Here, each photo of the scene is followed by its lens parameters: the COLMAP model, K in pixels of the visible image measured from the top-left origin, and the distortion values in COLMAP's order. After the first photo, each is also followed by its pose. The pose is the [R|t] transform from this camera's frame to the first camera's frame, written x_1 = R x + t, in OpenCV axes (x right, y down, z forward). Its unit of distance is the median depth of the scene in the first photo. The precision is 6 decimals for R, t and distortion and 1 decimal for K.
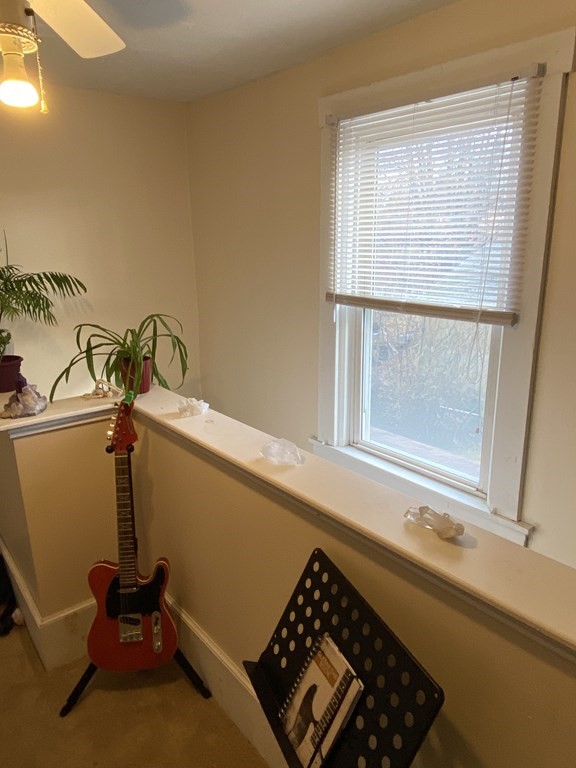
lens RADIAL K [[523.0, 0, 288.0], [0, 523.0, 384.0], [0, 0, 1]] dist [-0.092420, 0.000254]
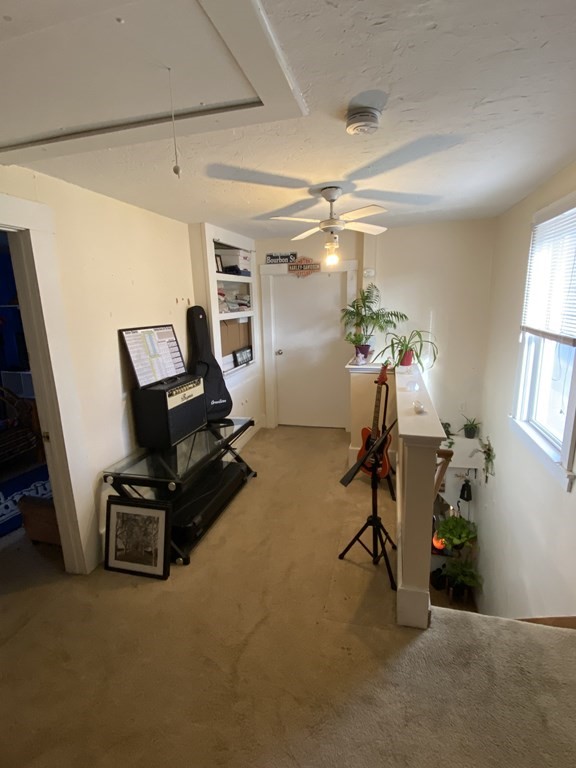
lens RADIAL K [[364.6, 0, 288.0], [0, 364.6, 384.0], [0, 0, 1]] dist [0.000687, 0.000035]
pose [[0.558755, 0.177103, -0.810202, 0.721385], [-0.192560, 0.977939, 0.080970, 0.065807], [0.806668, 0.110770, 0.580531, -0.324202]]
